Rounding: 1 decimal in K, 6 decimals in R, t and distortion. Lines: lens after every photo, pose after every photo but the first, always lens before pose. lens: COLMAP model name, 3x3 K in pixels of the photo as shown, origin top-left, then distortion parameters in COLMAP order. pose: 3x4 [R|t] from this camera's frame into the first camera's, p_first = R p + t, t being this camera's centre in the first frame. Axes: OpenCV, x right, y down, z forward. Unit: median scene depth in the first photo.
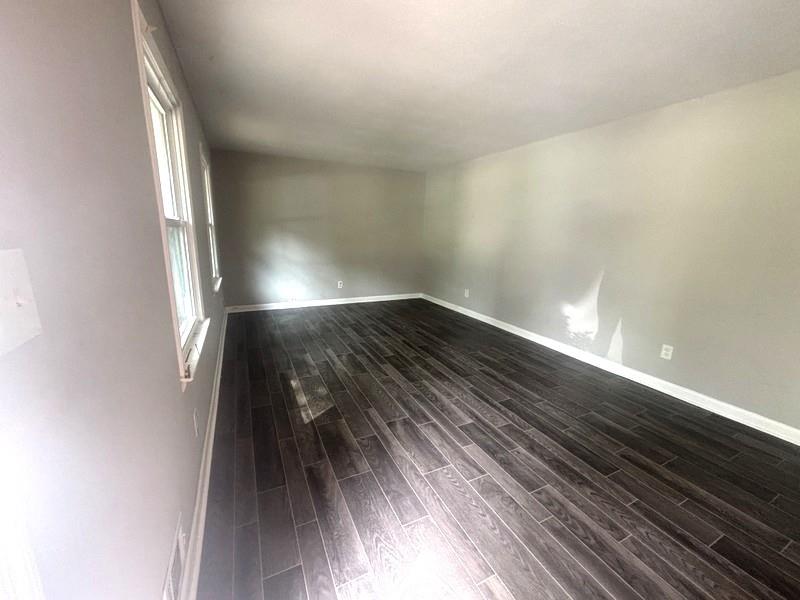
lens RADIAL K [[319.5, 0, 400.7], [0, 319.5, 301.4], [0, 0, 1]] dist [0.019165, -0.002966]
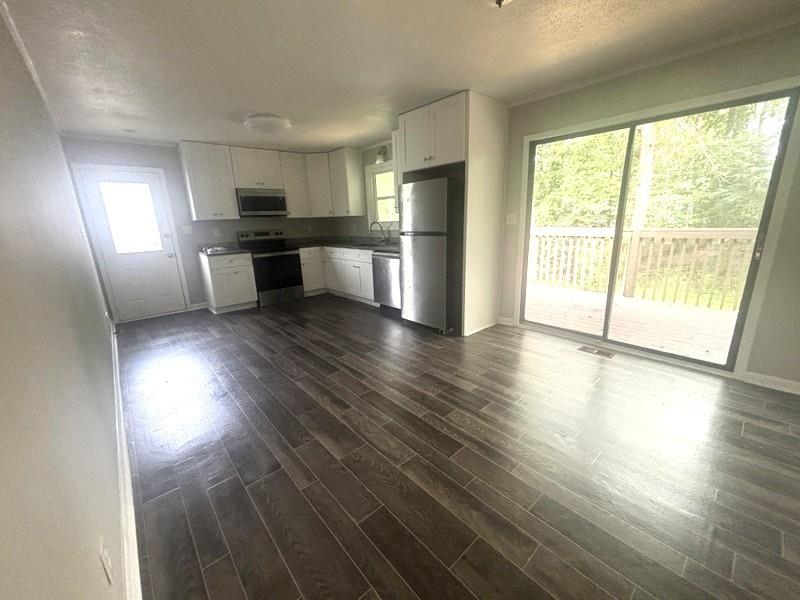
lens RADIAL K [[319.5, 0, 400.4], [0, 319.5, 299.1], [0, 0, 1]] dist [0.019165, -0.002966]
pose [[-0.962514, 0.057567, -0.265054, 0.339910], [-0.064879, 0.899983, 0.431069, -0.347683], [0.263360, 0.432106, -0.862511, 1.671630]]
